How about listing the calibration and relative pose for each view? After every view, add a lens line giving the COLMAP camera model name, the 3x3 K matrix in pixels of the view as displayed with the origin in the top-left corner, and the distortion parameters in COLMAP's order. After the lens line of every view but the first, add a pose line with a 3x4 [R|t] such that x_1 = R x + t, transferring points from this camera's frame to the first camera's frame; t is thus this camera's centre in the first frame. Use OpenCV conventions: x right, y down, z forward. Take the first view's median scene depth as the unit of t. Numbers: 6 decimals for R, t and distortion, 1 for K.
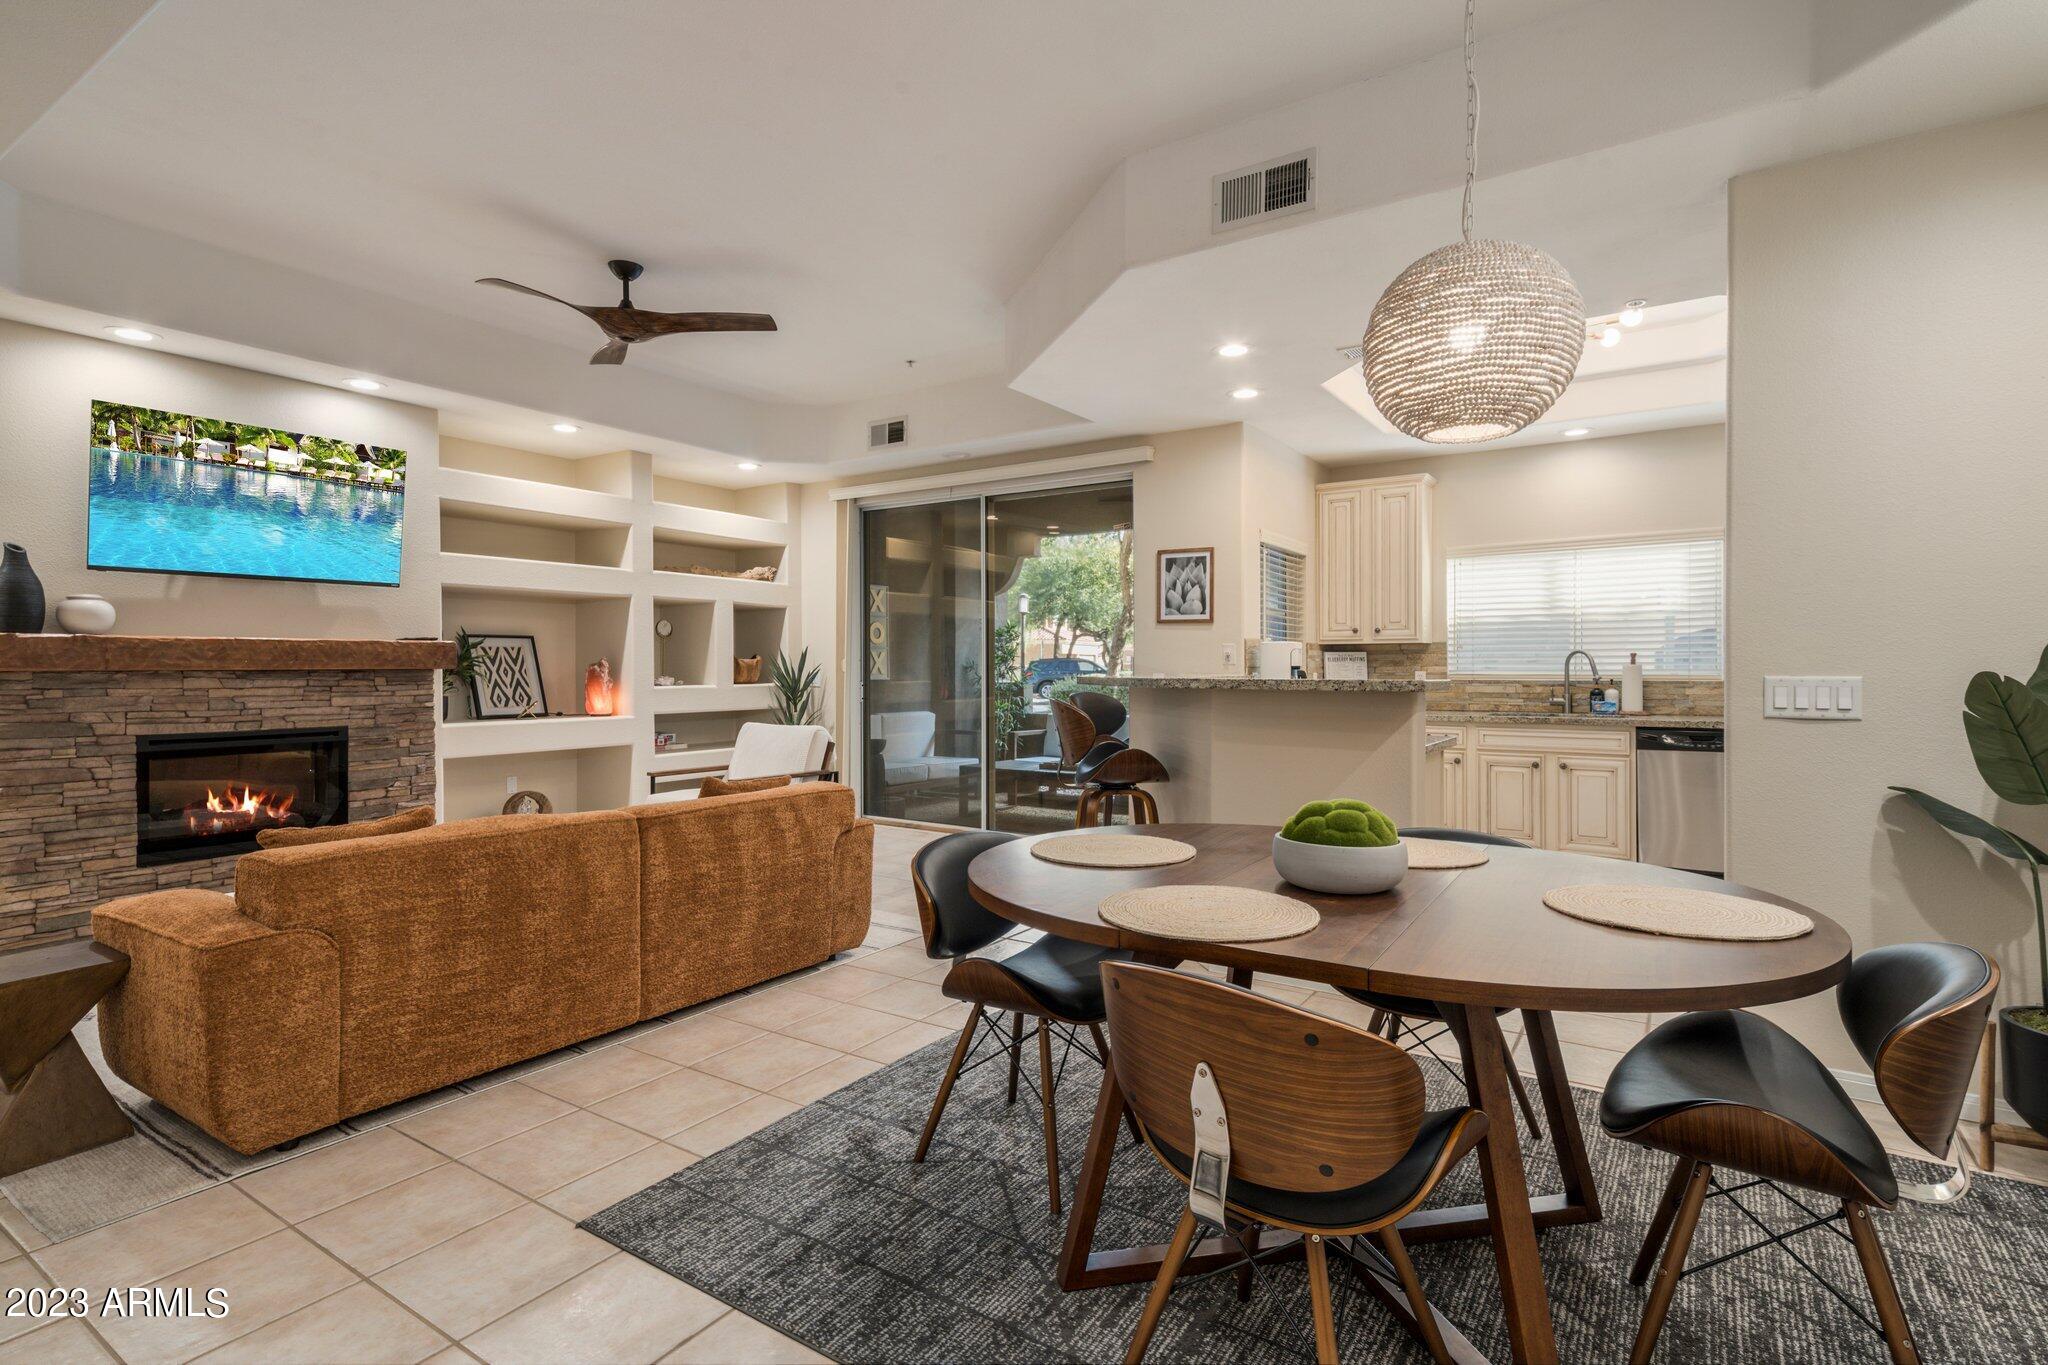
lens RADIAL K [[1015.8, 0, 1024.0], [0, 1015.8, 682.5], [0, 0, 1]] dist [-0.000319, -0.000056]
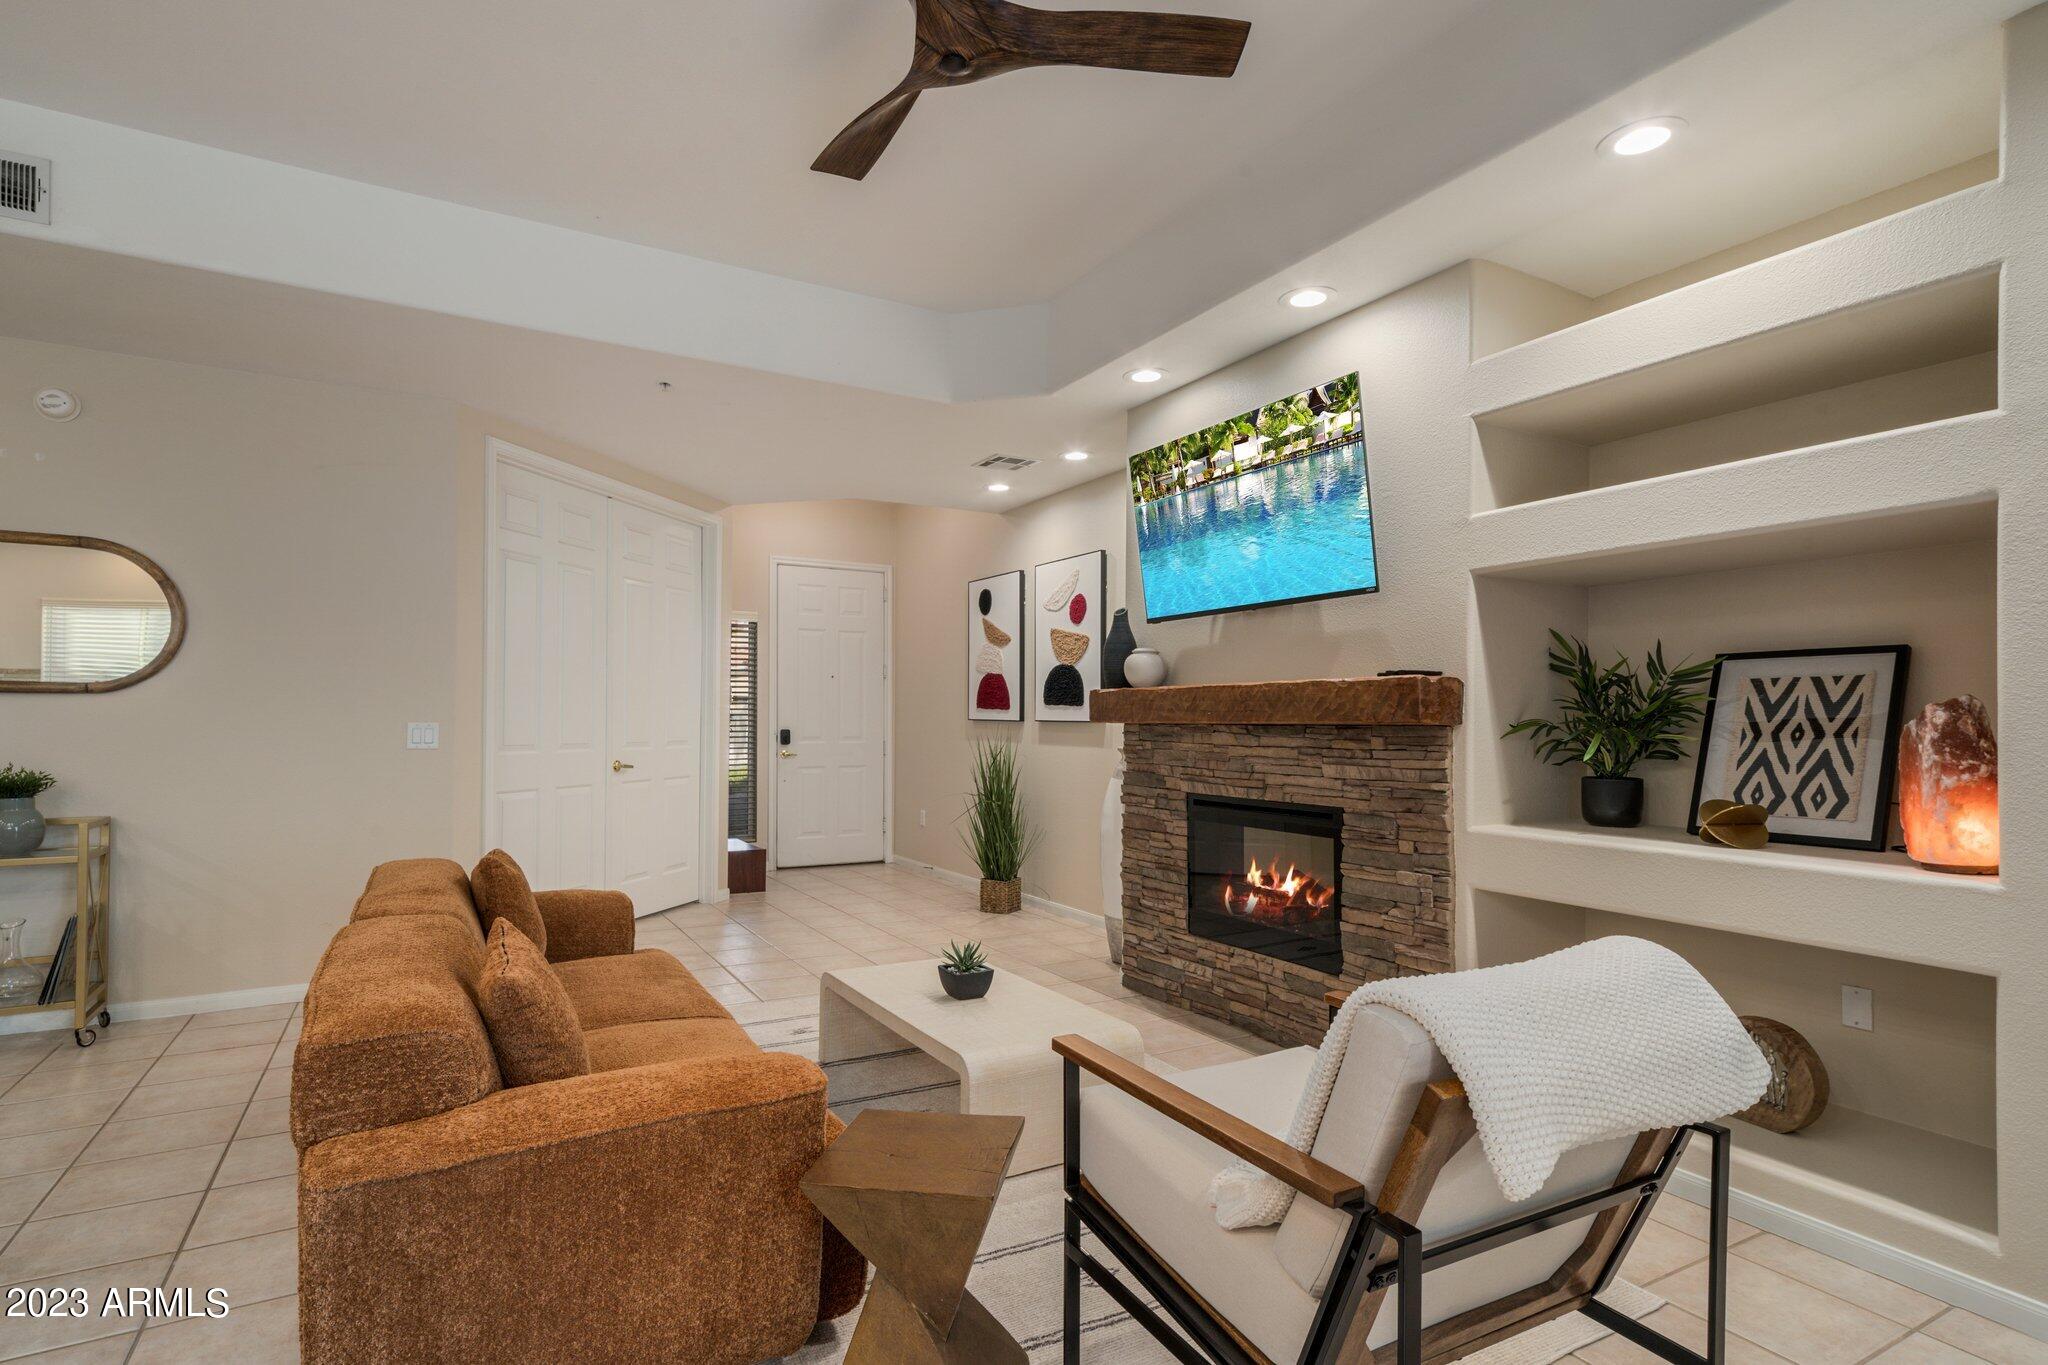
lens RADIAL K [[959.9, 0, 979.6], [0, 959.9, 701.0], [0, 0, 1]] dist [-0.000882, -0.000358]
pose [[-0.469648, -0.031194, -0.882302, 0.010955], [-0.027387, 0.999409, -0.020756, -0.008600], [0.882429, 0.014416, -0.470225, 1.140252]]
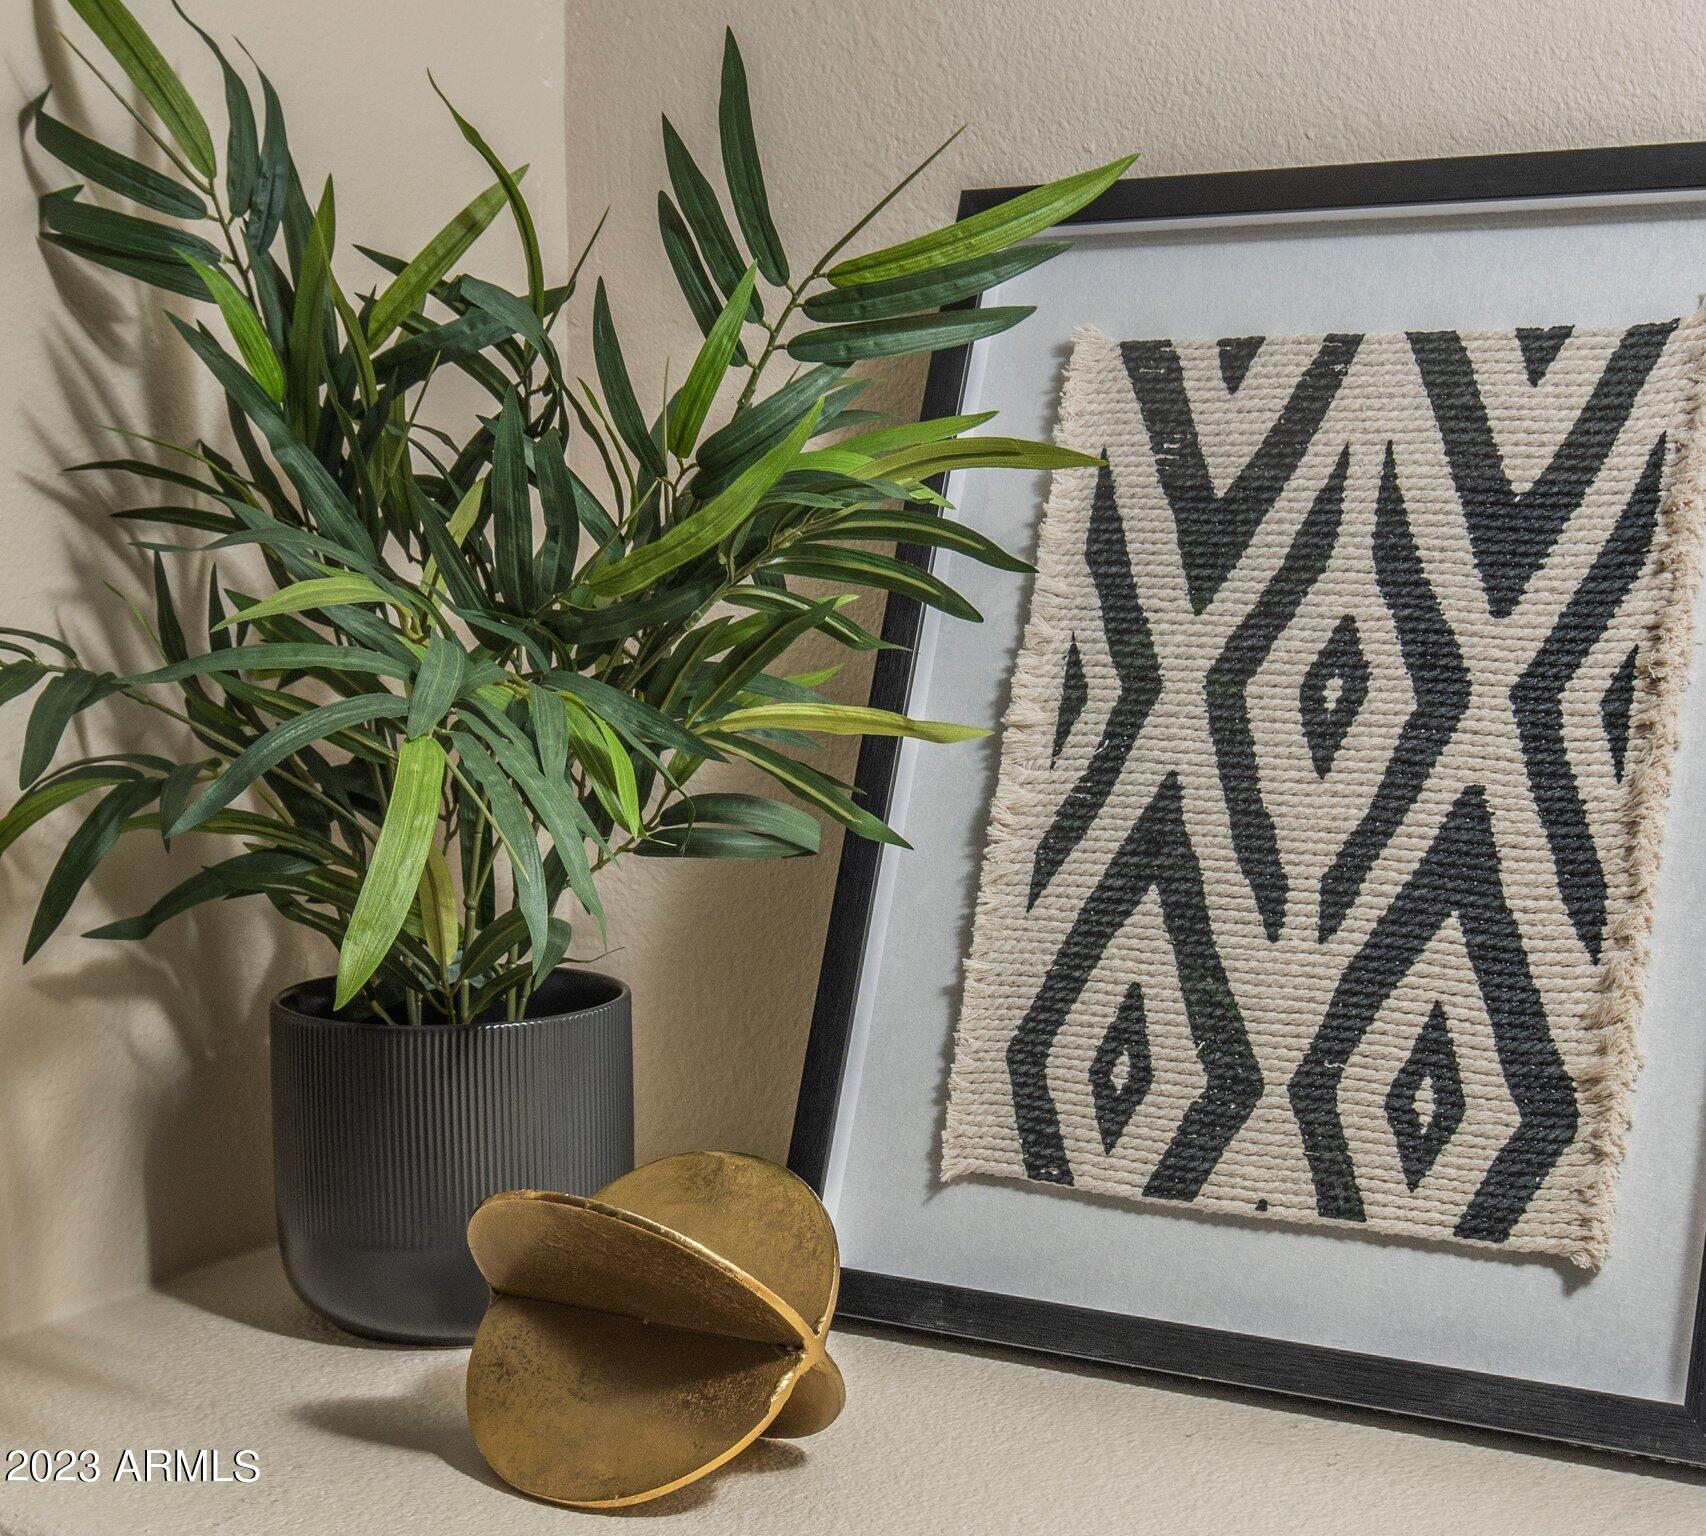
lens RADIAL K [[2708.2, 0, 853.2], [0, 2708.2, 885.1], [0, 0, 1]] dist [0.031756, 0.047818]
pose [[0.072840, 0.108837, -0.991387, -0.423725], [-0.035685, 0.993676, 0.106467, -0.020164], [0.996705, 0.027622, 0.076263, 1.228056]]
